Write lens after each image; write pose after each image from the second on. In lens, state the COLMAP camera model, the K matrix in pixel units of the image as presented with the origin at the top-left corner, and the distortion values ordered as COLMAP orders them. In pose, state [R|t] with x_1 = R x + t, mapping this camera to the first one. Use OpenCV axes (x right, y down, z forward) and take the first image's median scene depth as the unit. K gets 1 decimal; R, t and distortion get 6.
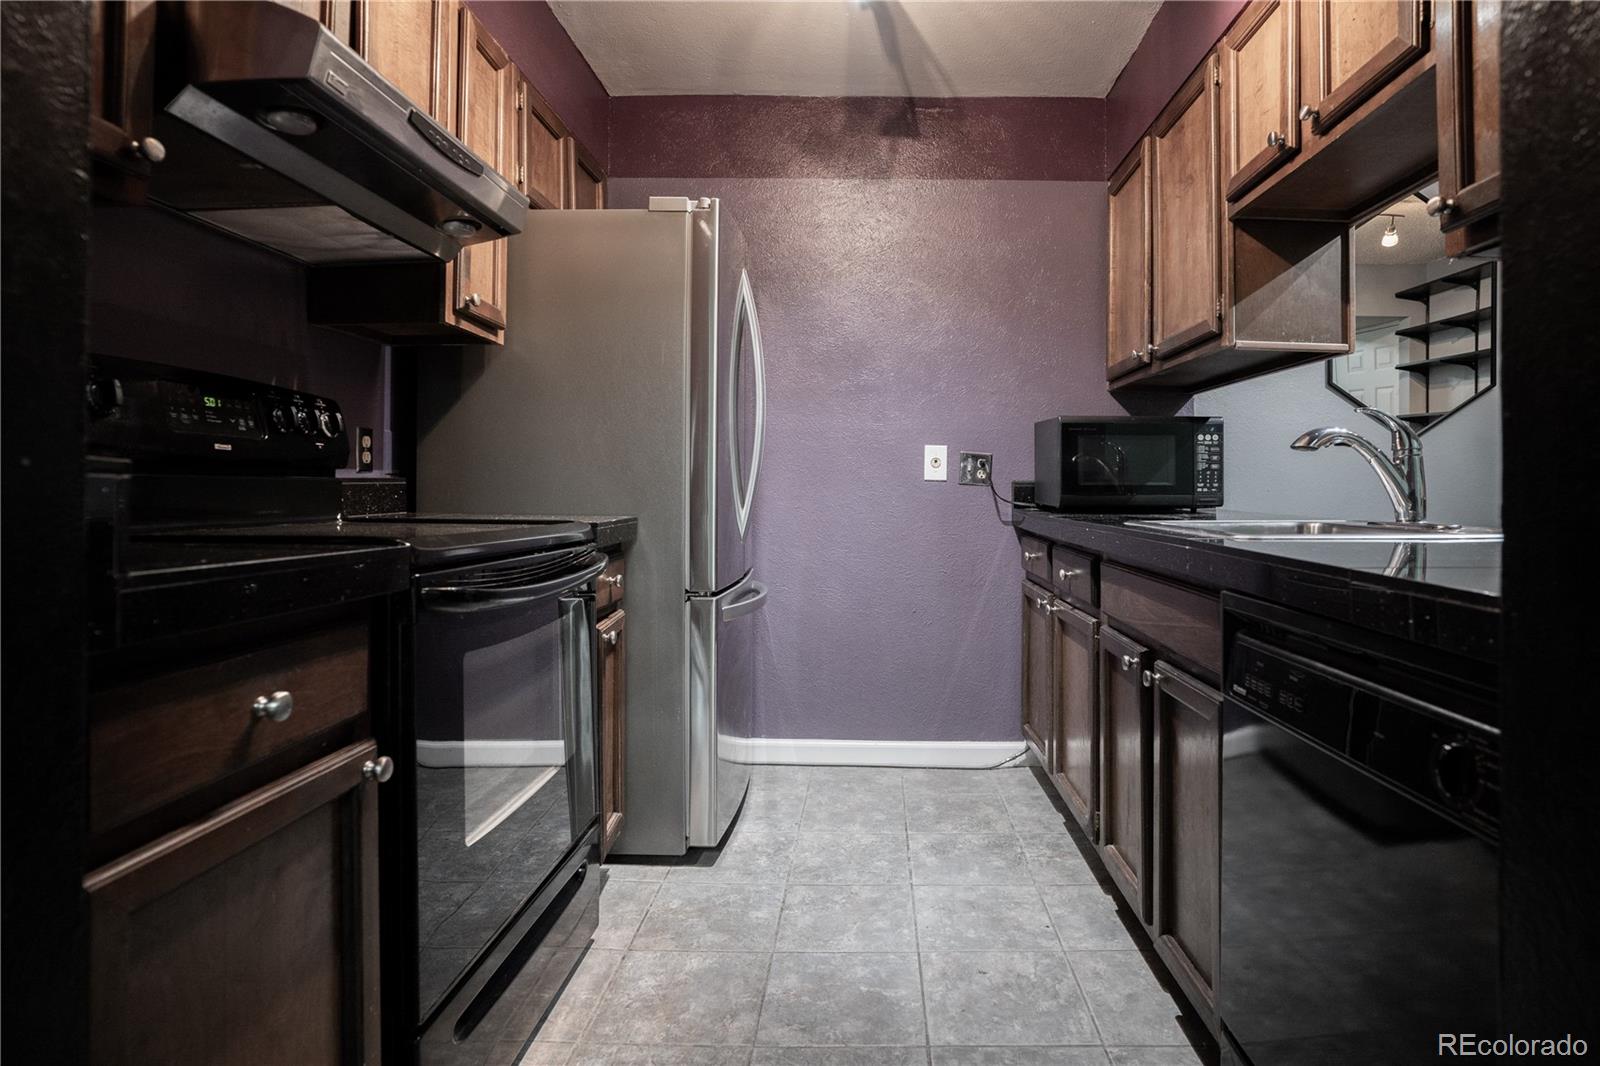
lens RADIAL K [[806.5, 0, 860.3], [0, 806.5, 482.0], [0, 0, 1]] dist [-0.083802, 0.037644]
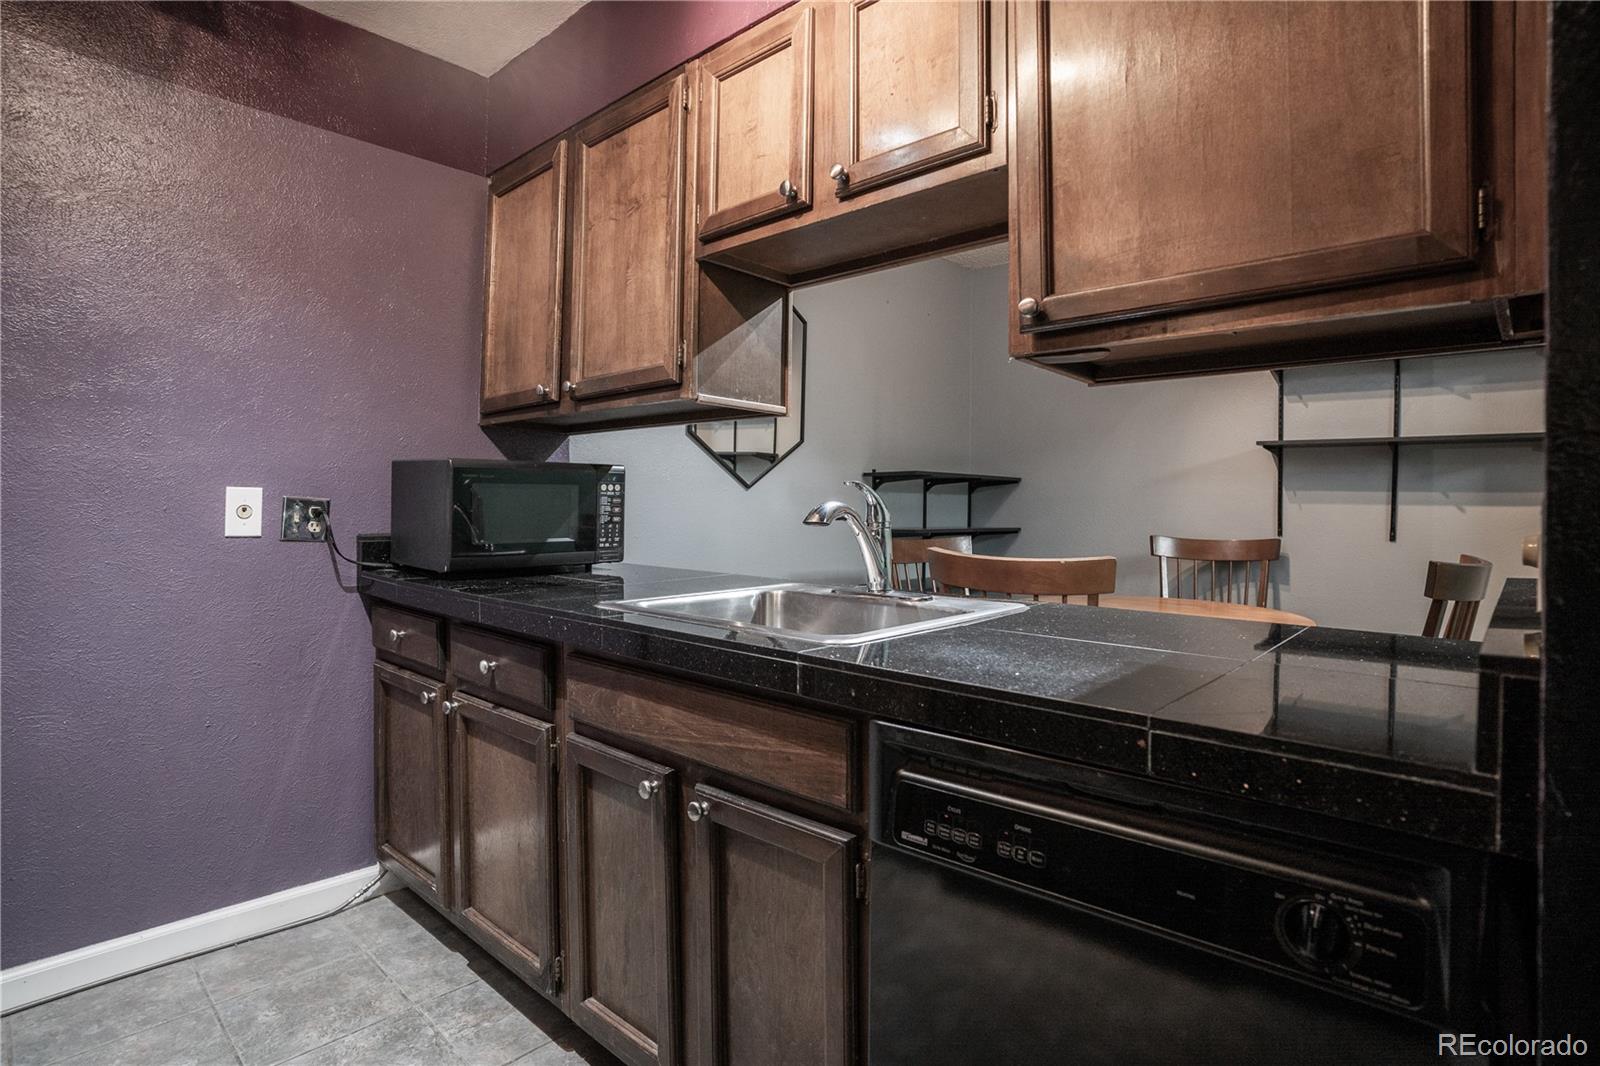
lens RADIAL K [[807.5, 0, 768.7], [0, 807.5, 503.6], [0, 0, 1]] dist [-0.071180, 0.034668]
pose [[0.686433, -0.003452, 0.727185, -0.127911], [-0.004046, 0.999955, 0.008566, -0.053078], [-0.727182, -0.008823, 0.686388, 0.264144]]
